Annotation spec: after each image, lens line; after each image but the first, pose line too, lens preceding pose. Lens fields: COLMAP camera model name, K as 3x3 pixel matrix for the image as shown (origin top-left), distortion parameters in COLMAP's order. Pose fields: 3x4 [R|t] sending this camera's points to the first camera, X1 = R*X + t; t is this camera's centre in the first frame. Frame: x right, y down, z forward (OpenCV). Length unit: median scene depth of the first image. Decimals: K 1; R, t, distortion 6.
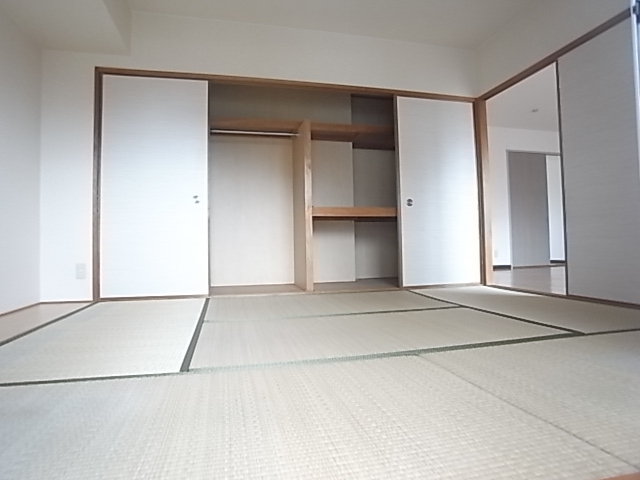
lens RADIAL K [[359.6, 0, 304.5], [0, 359.6, 235.0], [0, 0, 1]] dist [-0.077116, 0.041813]
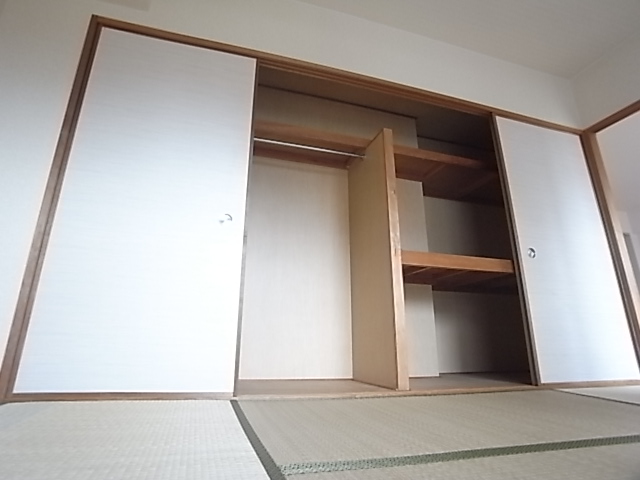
lens RADIAL K [[359.6, 0, 304.5], [0, 359.6, 235.0], [0, 0, 1]] dist [-0.077116, 0.041813]
pose [[0.997739, 0.043532, 0.051195, -0.174778], [-0.028278, 0.963062, -0.267791, 0.067331], [-0.060962, 0.265738, 0.962116, 0.367281]]
